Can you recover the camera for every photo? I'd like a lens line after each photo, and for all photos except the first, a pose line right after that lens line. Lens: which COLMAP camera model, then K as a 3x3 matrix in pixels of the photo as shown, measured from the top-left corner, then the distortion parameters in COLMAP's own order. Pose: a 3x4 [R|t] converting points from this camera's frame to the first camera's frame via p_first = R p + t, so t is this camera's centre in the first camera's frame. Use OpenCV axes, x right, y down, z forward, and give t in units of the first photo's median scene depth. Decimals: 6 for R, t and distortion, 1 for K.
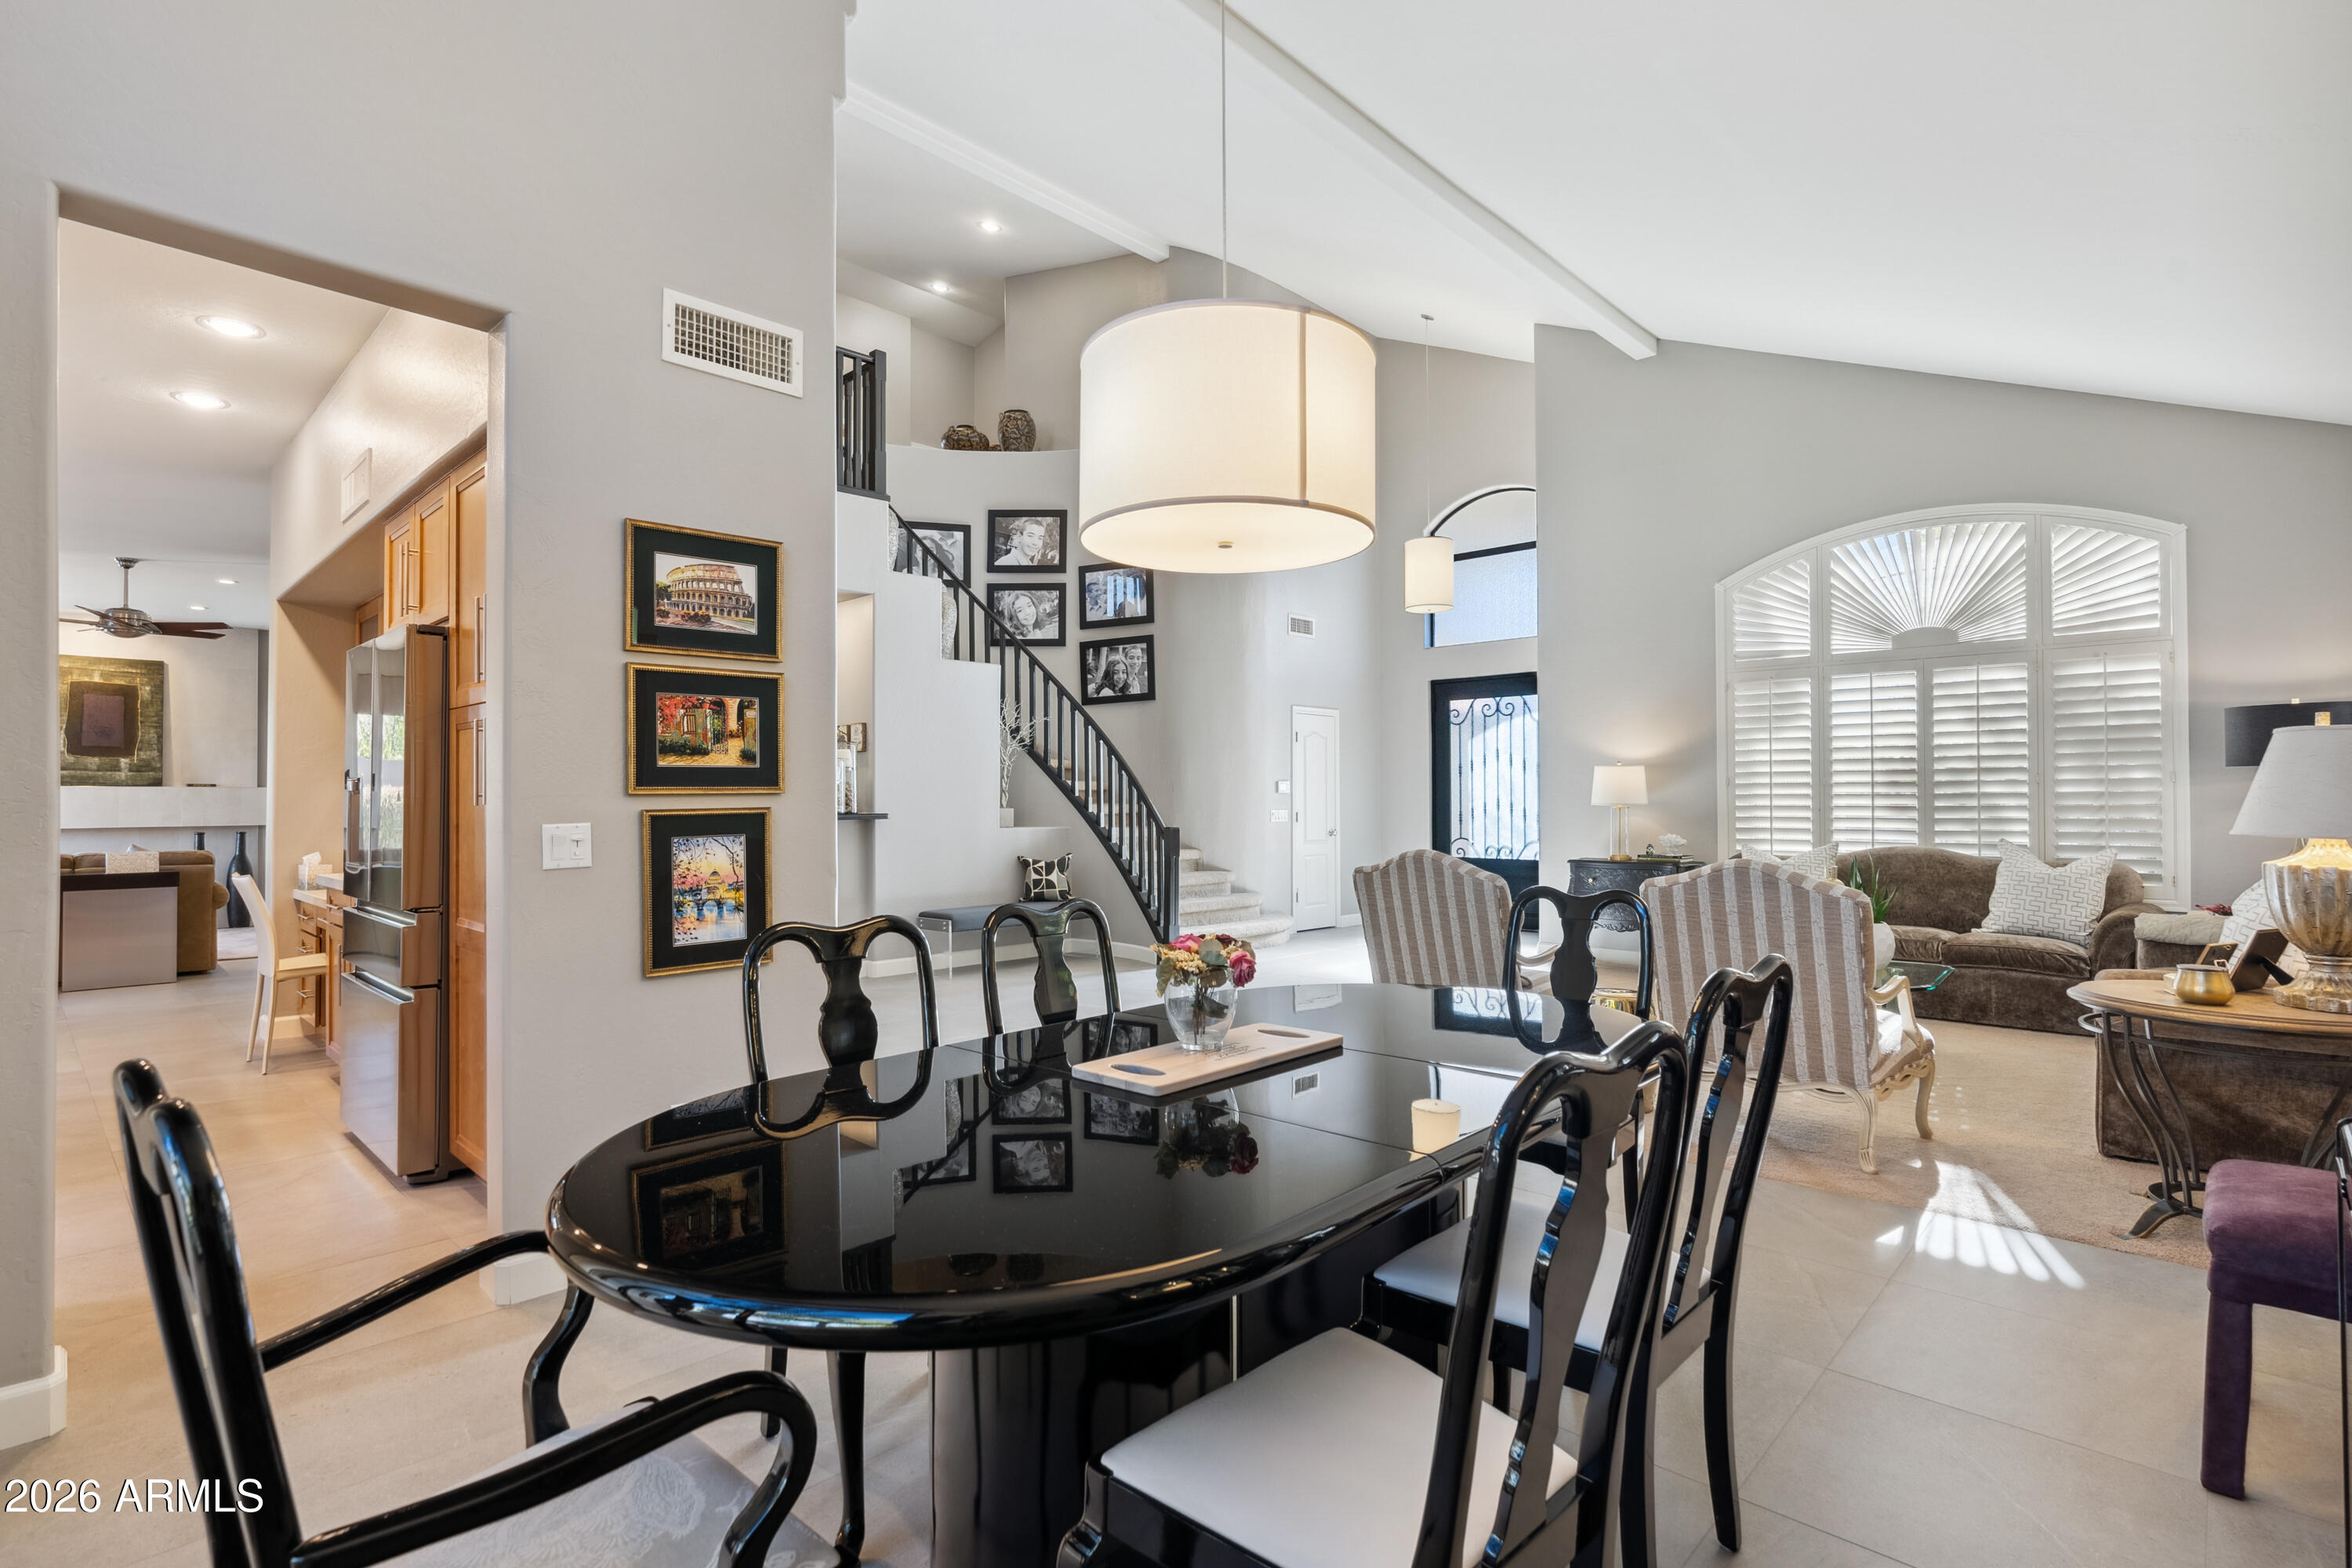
lens RADIAL K [[1107.5, 0, 1163.0], [0, 1107.5, 789.8], [0, 0, 1]] dist [-0.008393, 0.002030]
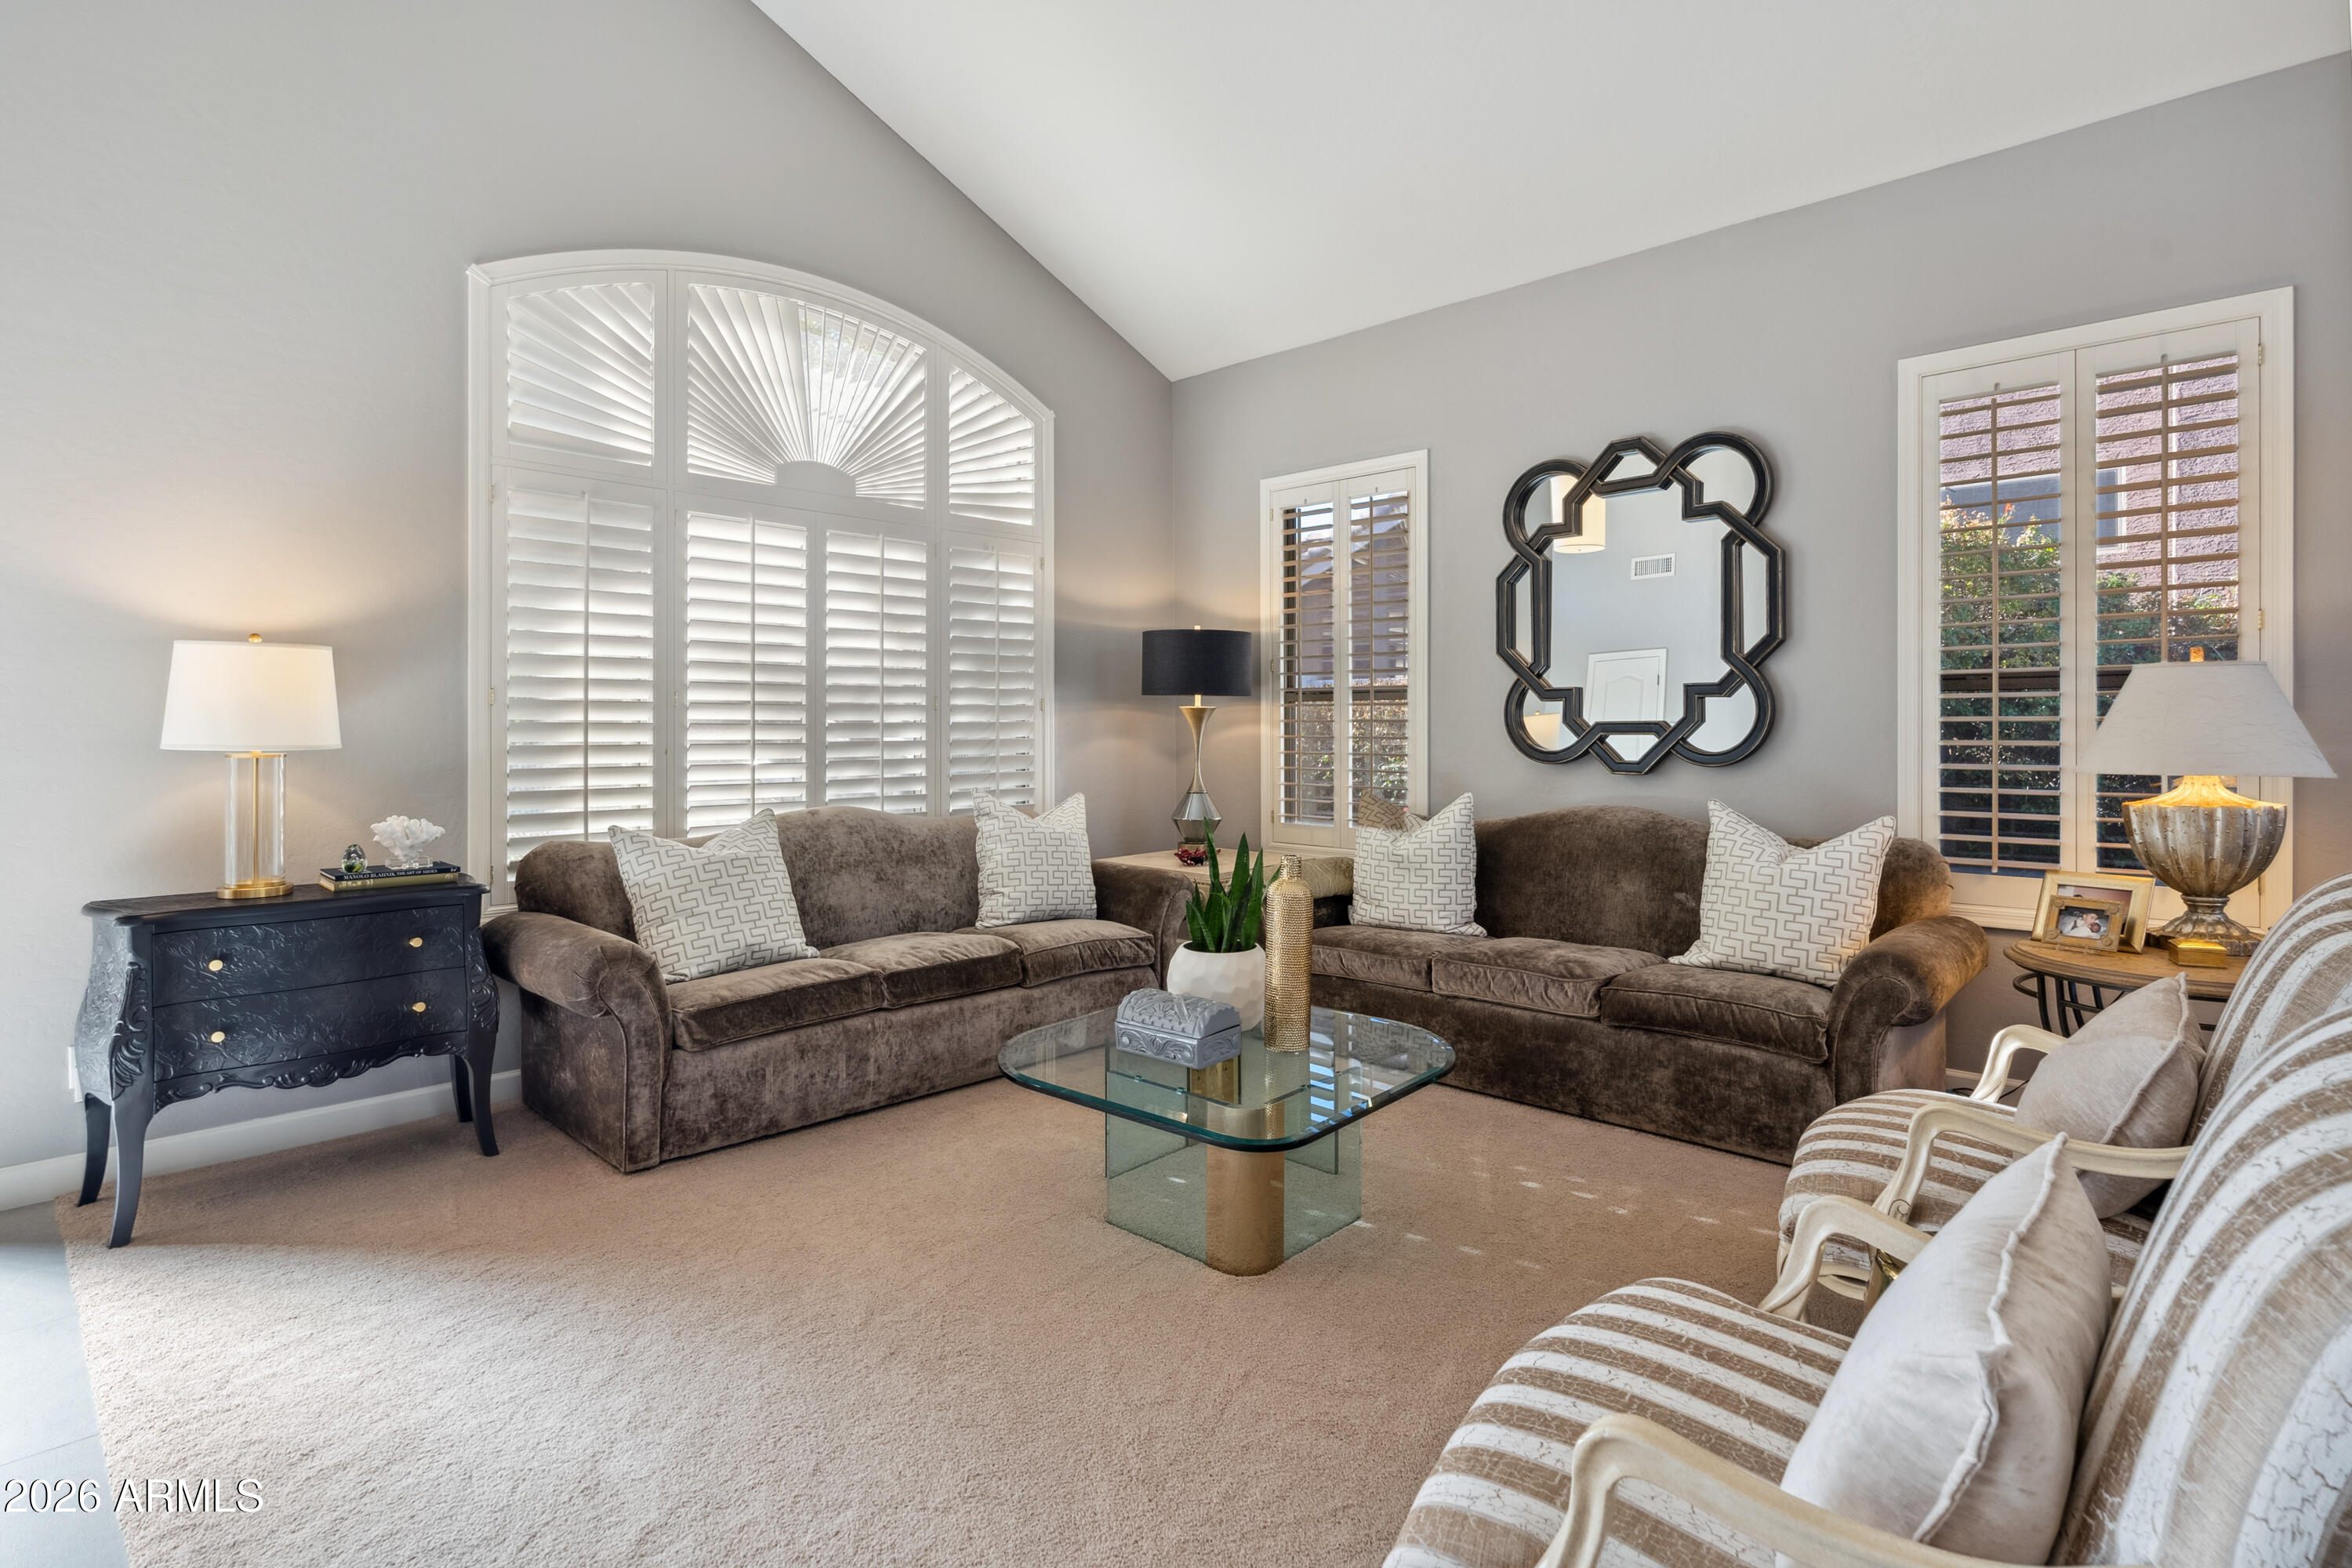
lens RADIAL K [[1158.7, 0, 1207.3], [0, 1158.7, 736.4], [0, 0, 1]] dist [-0.027878, 0.000568]
pose [[-0.026930, -0.008871, 0.999598, 0.016247], [-0.008611, 0.999926, 0.008642, 0.003522], [-0.999600, -0.008375, -0.027005, 0.783456]]
